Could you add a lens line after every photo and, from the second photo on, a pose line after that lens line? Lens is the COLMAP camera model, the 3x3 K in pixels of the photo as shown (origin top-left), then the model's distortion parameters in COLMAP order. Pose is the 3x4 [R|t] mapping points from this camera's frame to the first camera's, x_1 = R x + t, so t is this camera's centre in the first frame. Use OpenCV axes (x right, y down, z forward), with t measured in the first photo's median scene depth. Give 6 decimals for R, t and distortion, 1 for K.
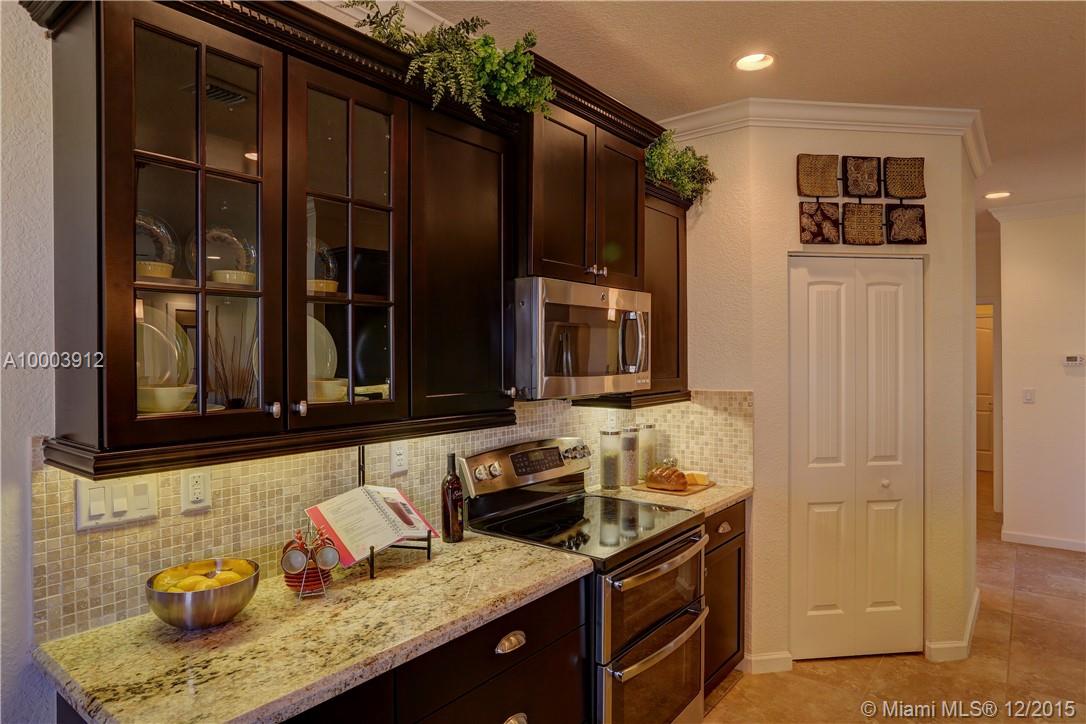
lens RADIAL K [[634.7, 0, 543.0], [0, 634.7, 362.0], [0, 0, 1]] dist [-0.054777, 0.042131]
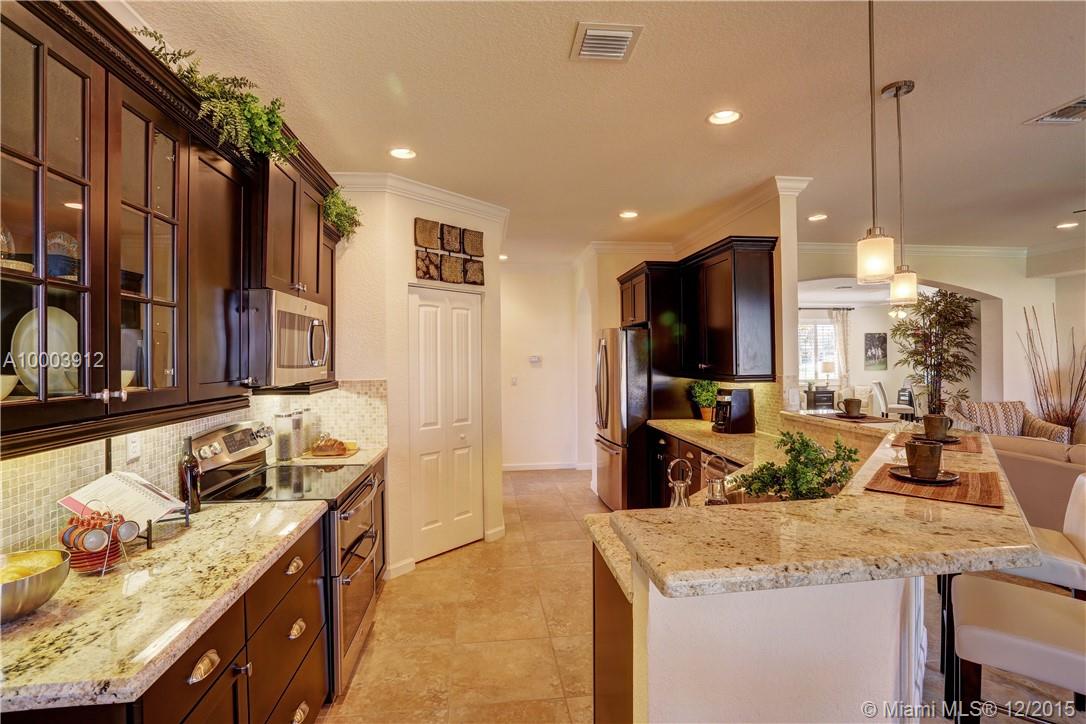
lens RADIAL K [[532.2, 0, 543.0], [0, 532.2, 362.0], [0, 0, 1]] dist [-0.080267, 0.041328]
pose [[0.710075, -0.005687, 0.704103, -0.251285], [0.008858, 0.999960, -0.000856, 0.011688], [-0.704071, 0.006845, 0.710097, -0.084883]]
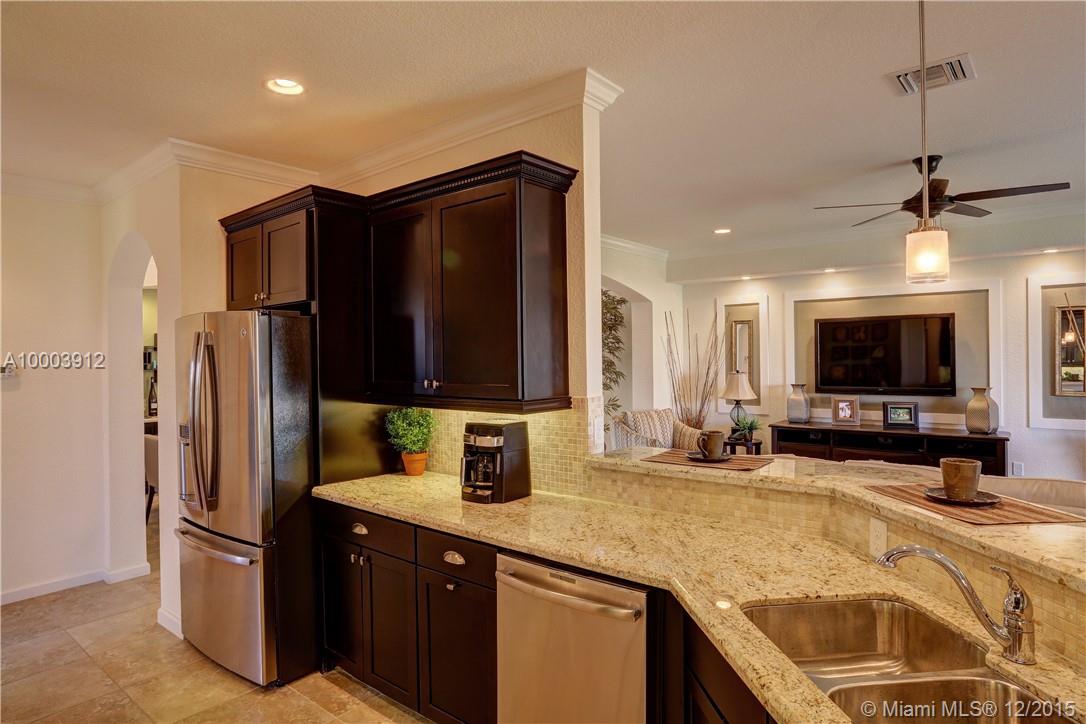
lens RADIAL K [[616.6, 0, 543.0], [0, 616.6, 362.0], [0, 0, 1]] dist [-0.095047, 0.082434]
pose [[0.020291, -0.000489, 0.999794, 0.129514], [0.016568, 0.999863, 0.000153, -0.004332], [-0.999657, 0.016561, 0.020296, 0.430757]]
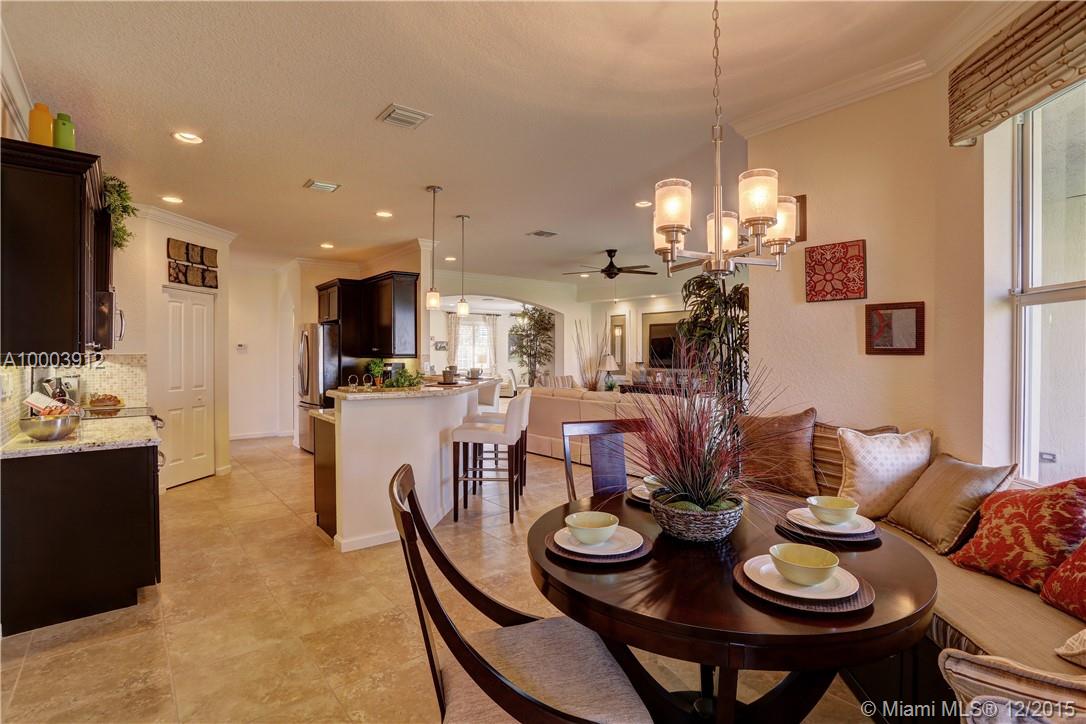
lens RADIAL K [[532.2, 0, 543.0], [0, 532.2, 362.0], [0, 0, 1]] dist [-0.080267, 0.041328]
pose [[0.219118, -0.007189, 0.975672, -0.958196], [0.002685, 0.999974, 0.006765, 0.064860], [-0.975695, 0.001137, 0.219132, -0.552883]]
